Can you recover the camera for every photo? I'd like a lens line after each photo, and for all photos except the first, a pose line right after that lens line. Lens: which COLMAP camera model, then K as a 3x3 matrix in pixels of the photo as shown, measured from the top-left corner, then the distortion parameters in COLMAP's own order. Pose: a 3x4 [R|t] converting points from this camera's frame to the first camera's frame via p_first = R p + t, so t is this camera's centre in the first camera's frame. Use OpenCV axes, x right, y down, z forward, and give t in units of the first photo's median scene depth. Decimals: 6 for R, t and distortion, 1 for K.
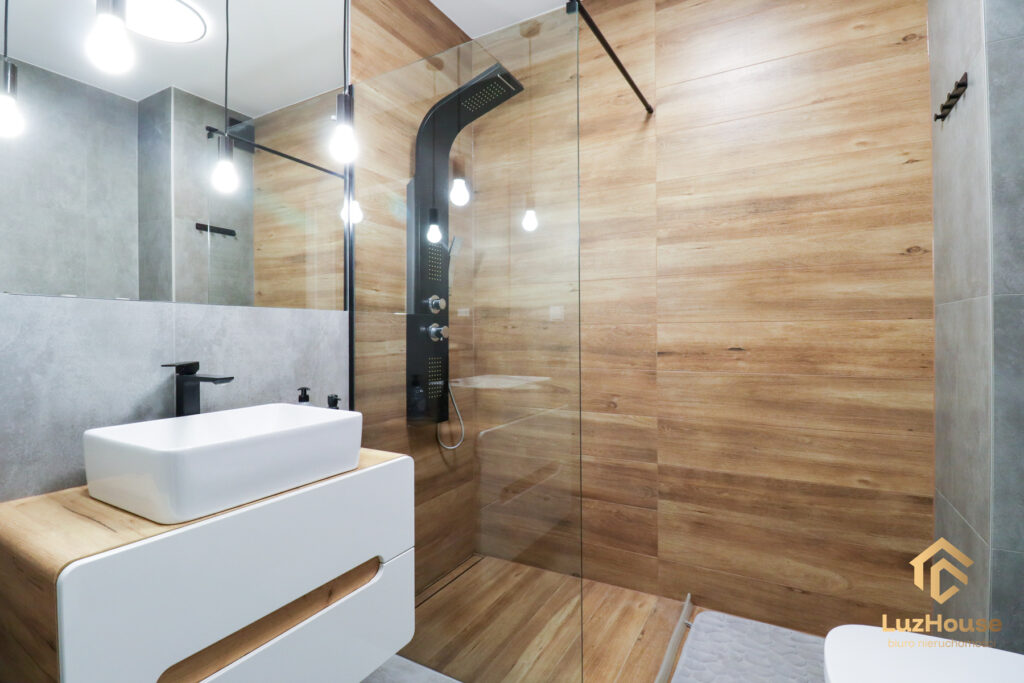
lens RADIAL K [[480.5, 0, 508.2], [0, 480.5, 336.3], [0, 0, 1]] dist [-0.012096, -0.008088]
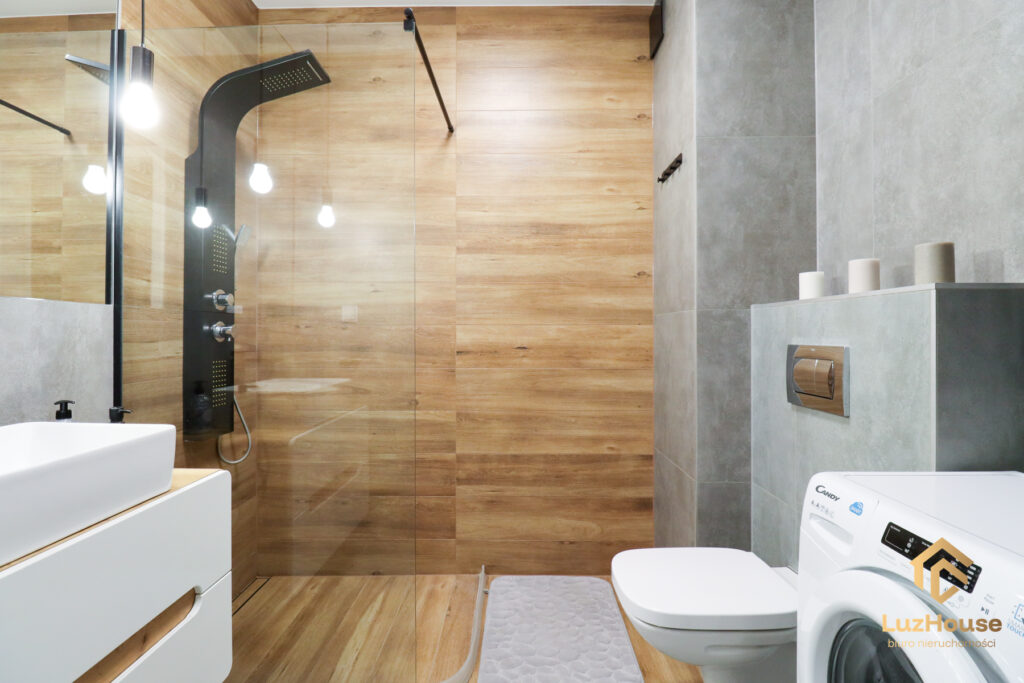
lens RADIAL K [[480.5, 0, 509.5], [0, 480.5, 336.7], [0, 0, 1]] dist [-0.012096, -0.008088]
pose [[0.877543, 0.003215, 0.479488, -0.120646], [-0.002779, 0.999995, -0.001619, 0.000919], [-0.479490, 0.000088, 0.877547, -0.023800]]
